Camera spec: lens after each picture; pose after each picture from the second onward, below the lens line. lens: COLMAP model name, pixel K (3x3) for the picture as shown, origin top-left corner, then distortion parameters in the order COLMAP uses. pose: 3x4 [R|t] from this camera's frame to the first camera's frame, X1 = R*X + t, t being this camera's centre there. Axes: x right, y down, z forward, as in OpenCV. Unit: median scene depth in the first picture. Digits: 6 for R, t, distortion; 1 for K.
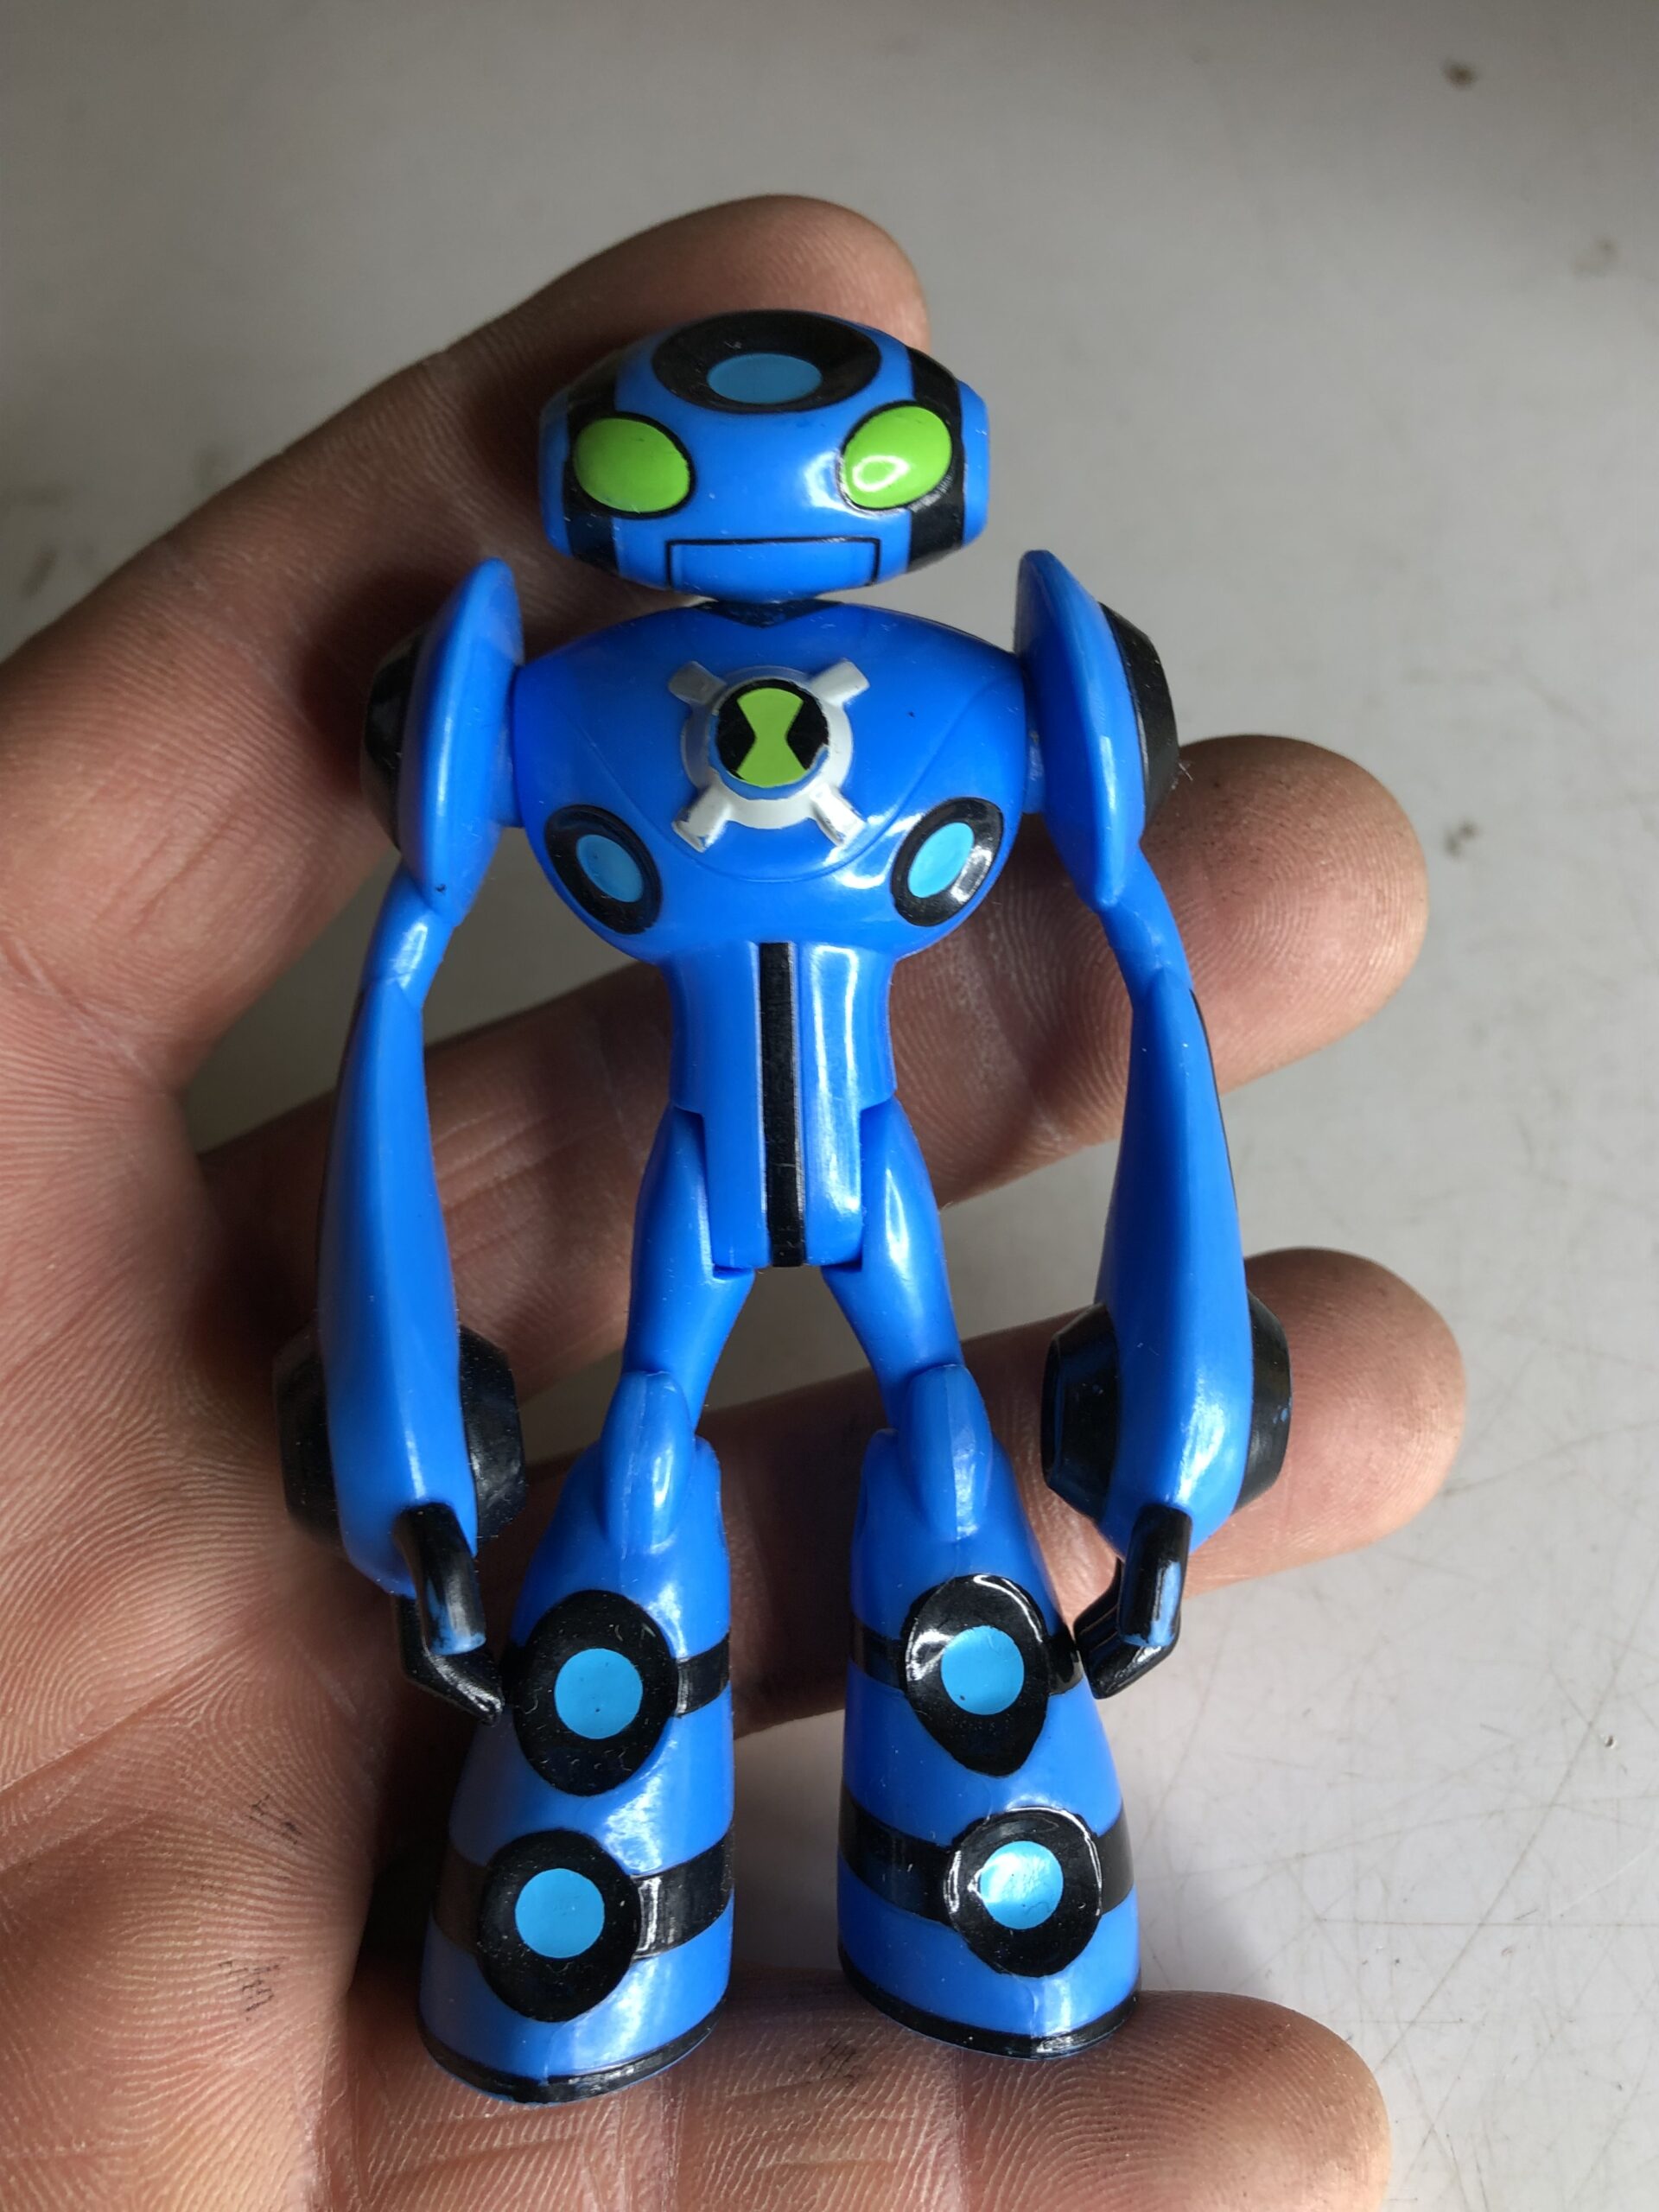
lens RADIAL K [[1996.1, 0, 829.5], [0, 1996.1, 1106.0], [0, 0, 1]] dist [0.071651, 0.007197]
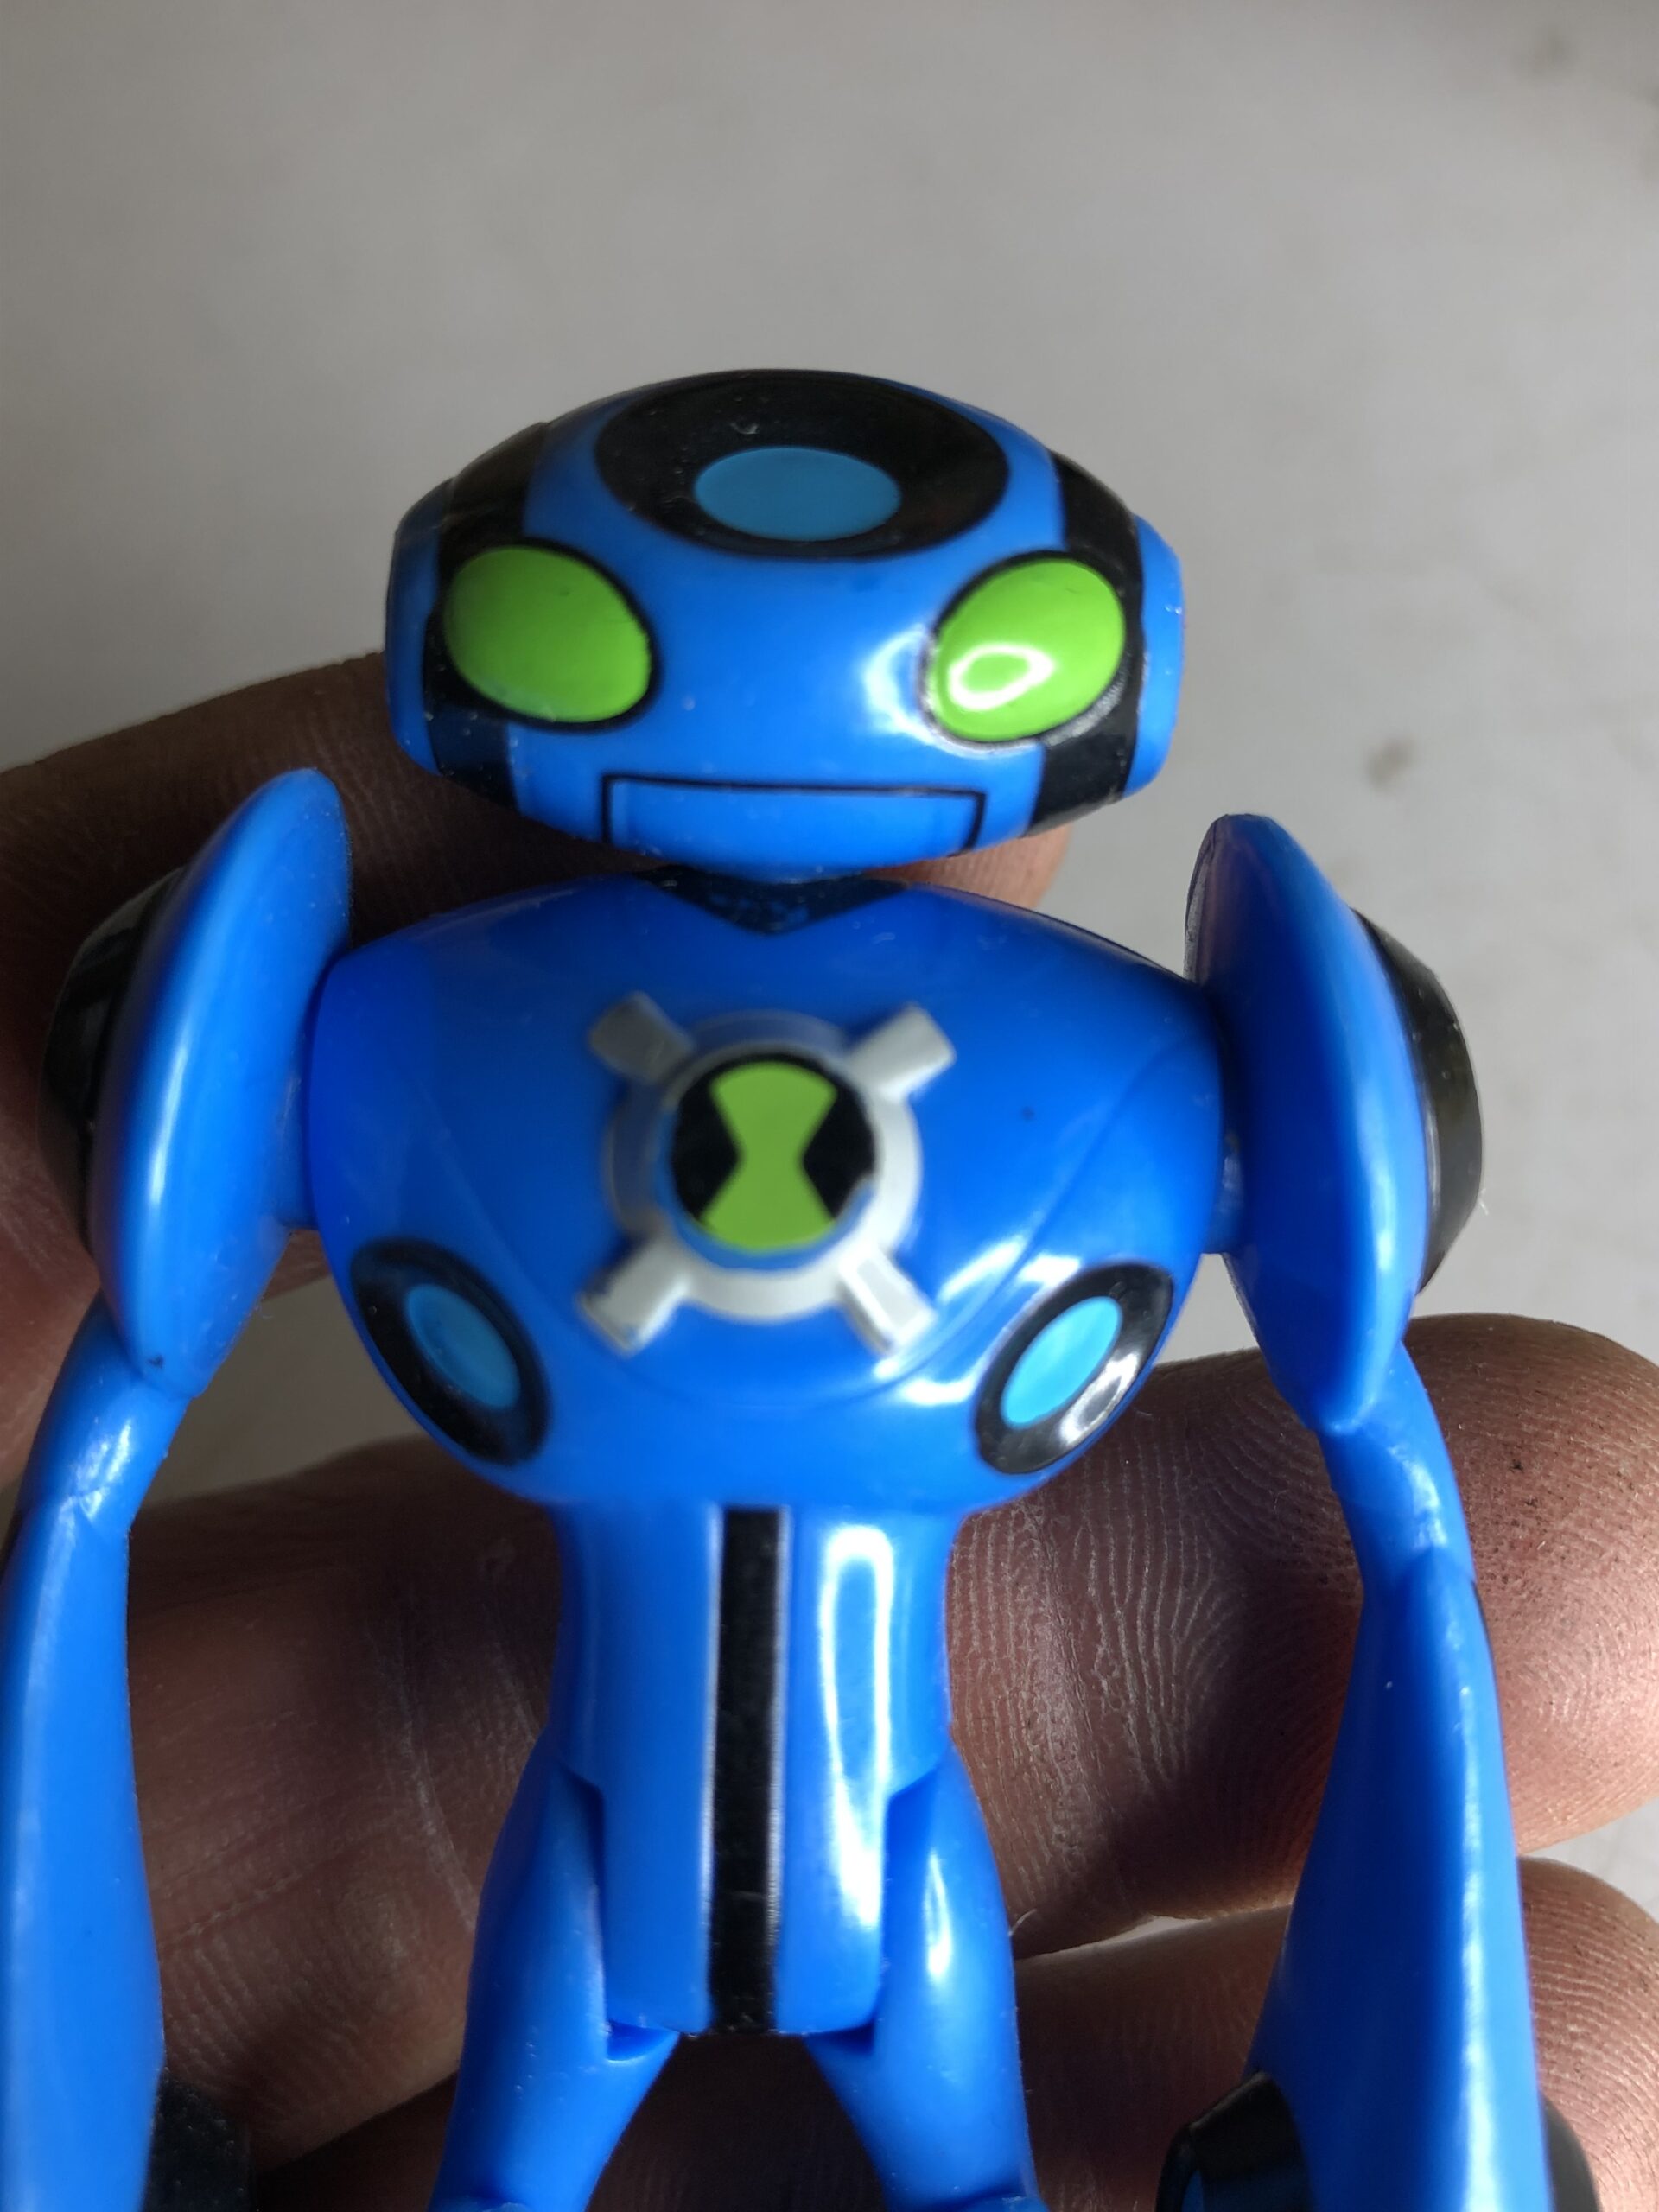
lens RADIAL K [[1996.1, 0, 829.5], [0, 1996.1, 1106.0], [0, 0, 1]] dist [0.071651, 0.007197]
pose [[0.998097, 0.059762, 0.015199, -0.021555], [-0.059479, 0.998059, -0.018455, -0.181961], [-0.016272, 0.017516, 0.999714, 0.446658]]
